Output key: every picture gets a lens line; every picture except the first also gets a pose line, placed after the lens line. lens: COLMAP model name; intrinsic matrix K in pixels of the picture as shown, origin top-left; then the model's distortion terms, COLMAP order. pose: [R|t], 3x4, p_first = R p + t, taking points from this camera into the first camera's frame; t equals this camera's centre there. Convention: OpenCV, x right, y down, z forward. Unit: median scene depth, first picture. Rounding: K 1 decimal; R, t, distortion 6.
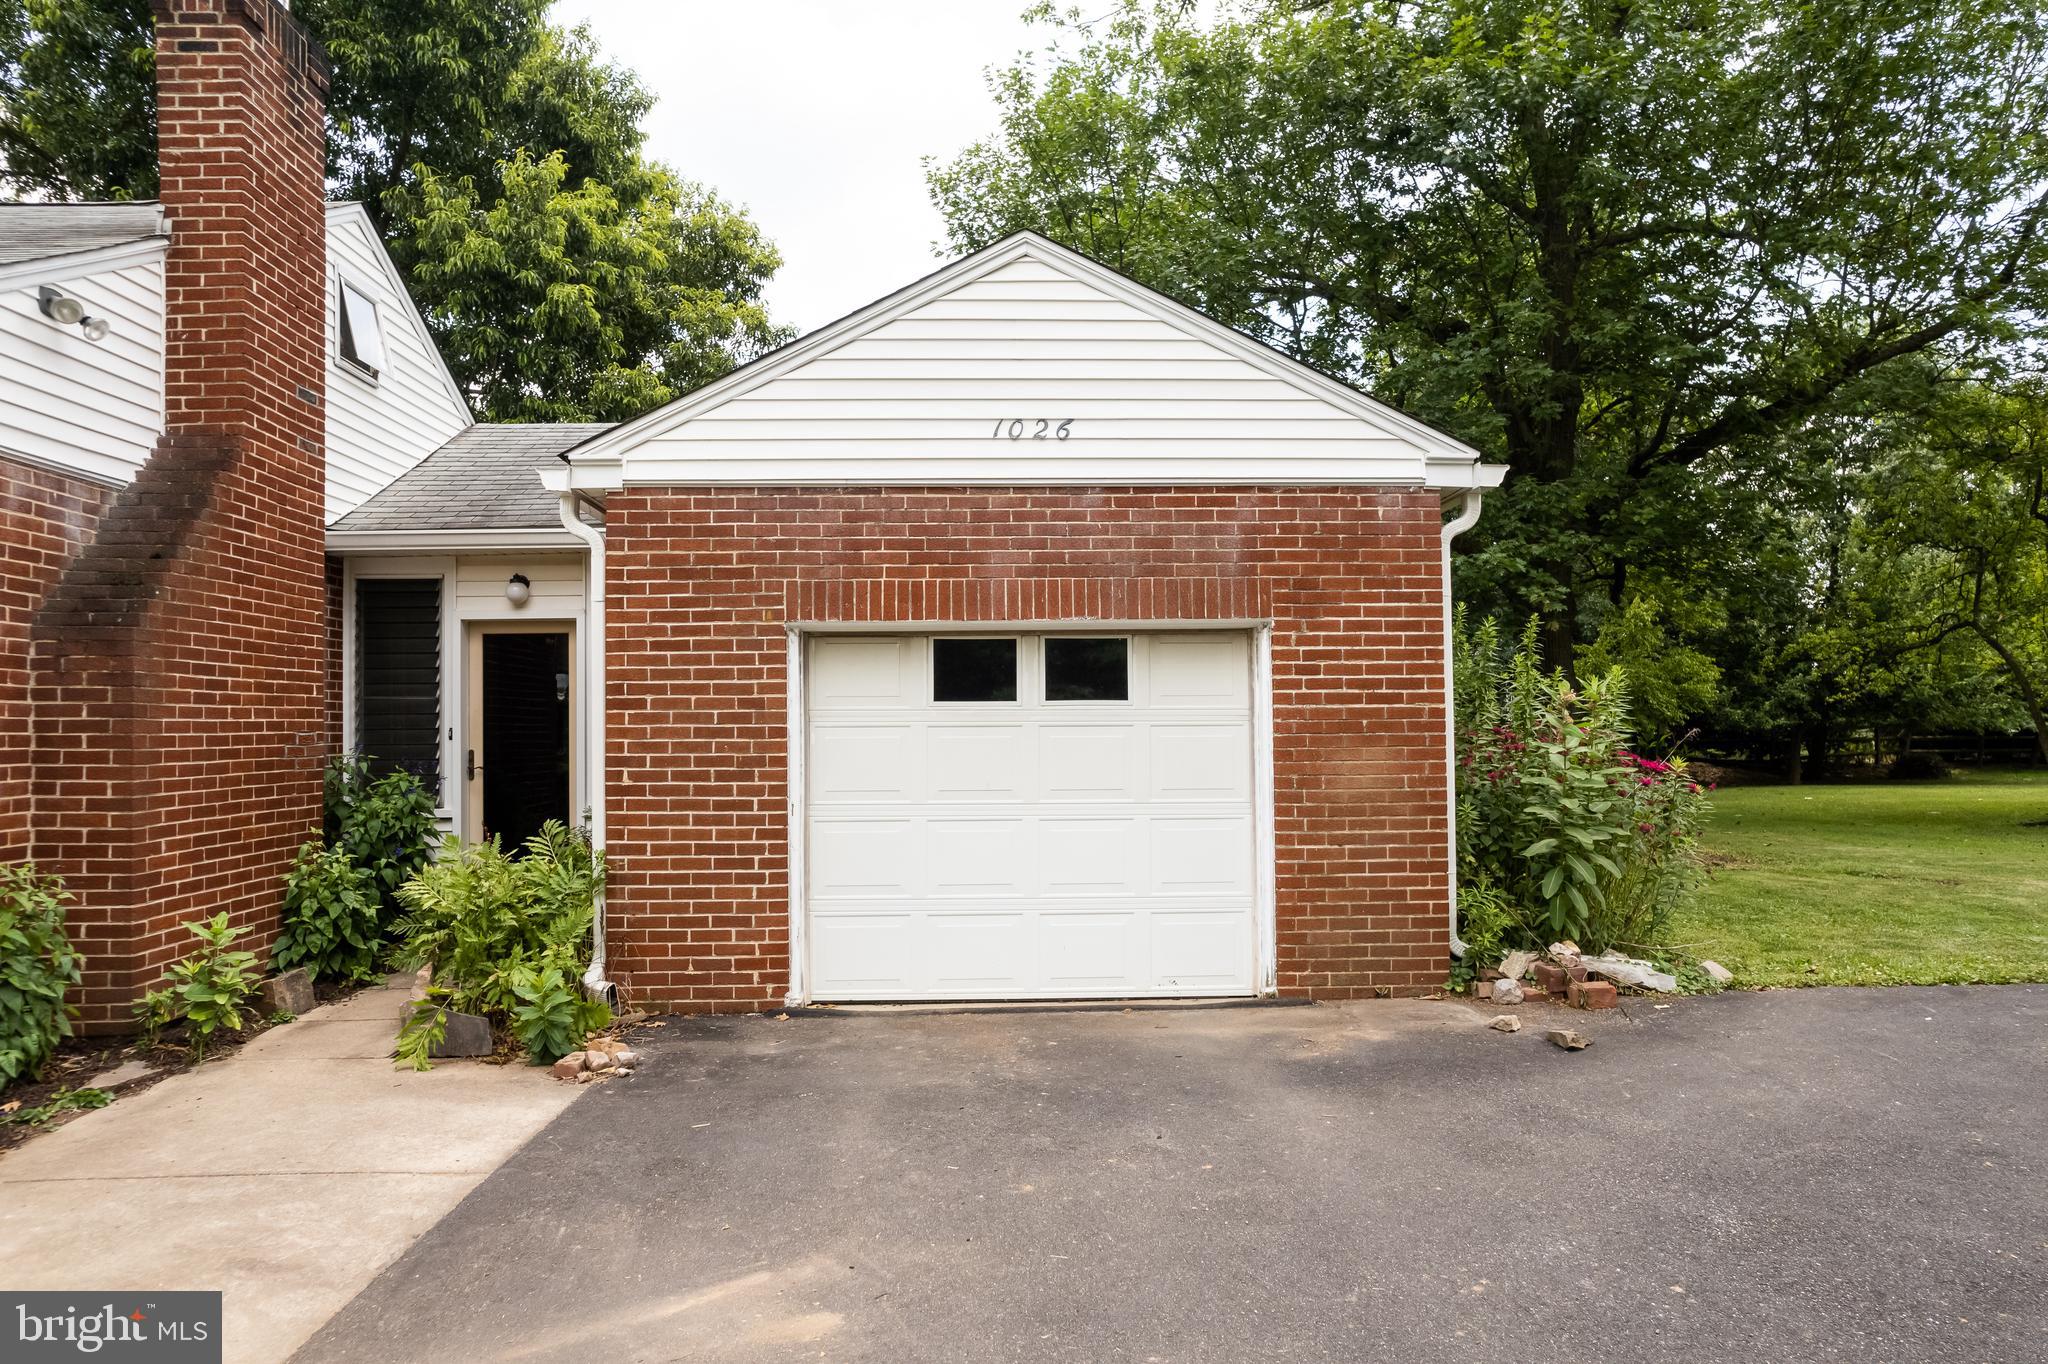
lens RADIAL K [[1350.9, 0, 1076.9], [0, 1350.9, 673.0], [0, 0, 1]] dist [-0.075024, 0.067631]
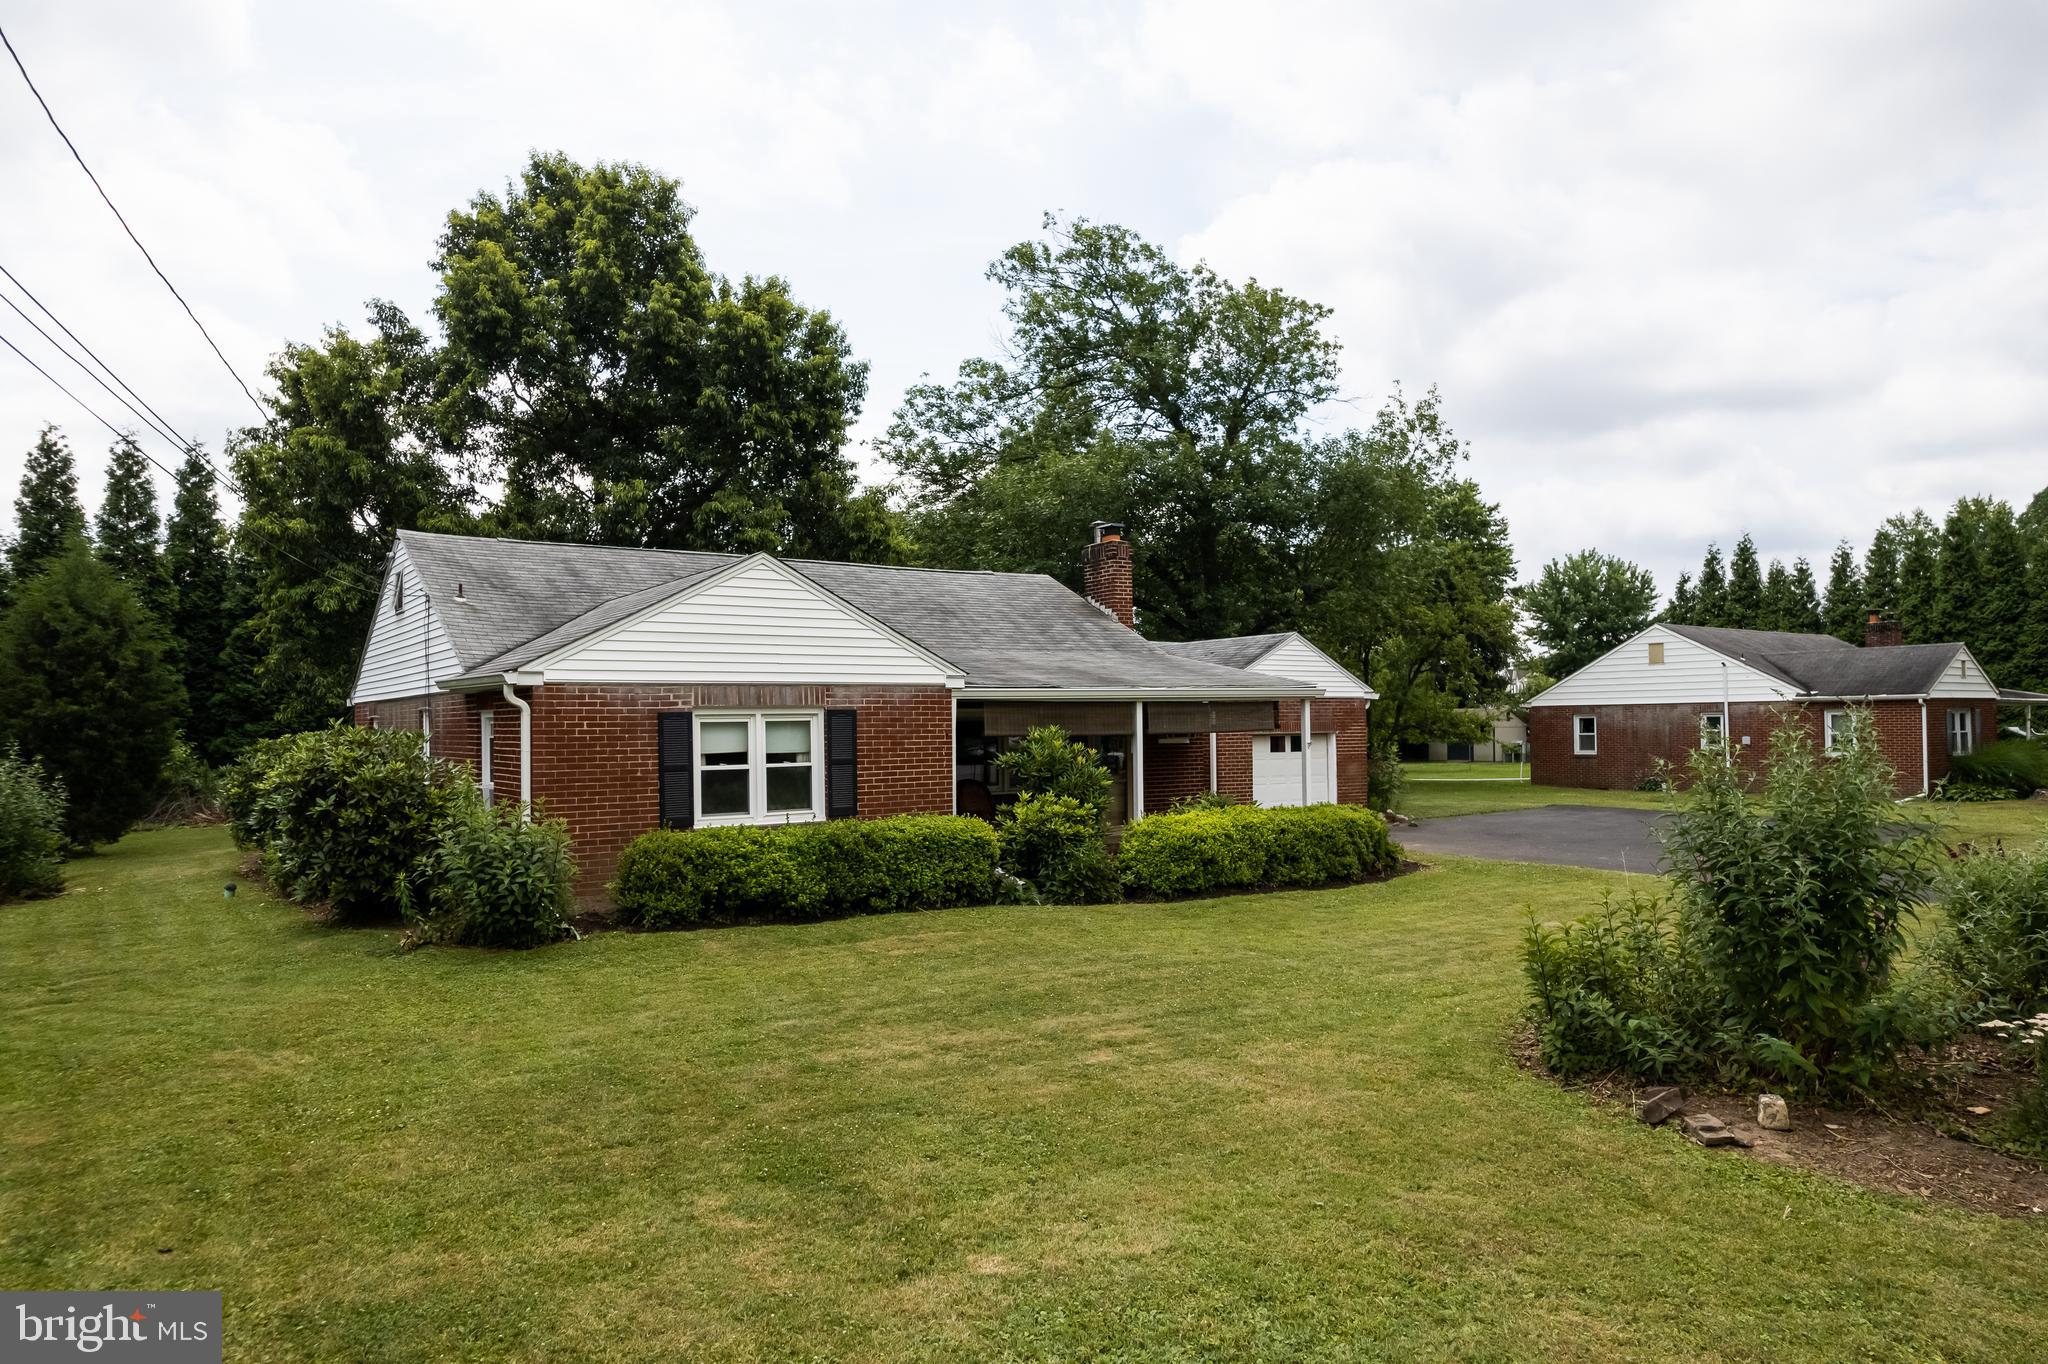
lens RADIAL K [[1350.9, 0, 1019.3], [0, 1350.9, 685.8], [0, 0, 1]] dist [-0.075024, 0.067631]
pose [[0.830809, 0.024223, 0.556030, -2.791667], [-0.030239, 0.999541, 0.001639, -0.149188], [-0.555735, -0.018176, 0.831161, -1.742519]]
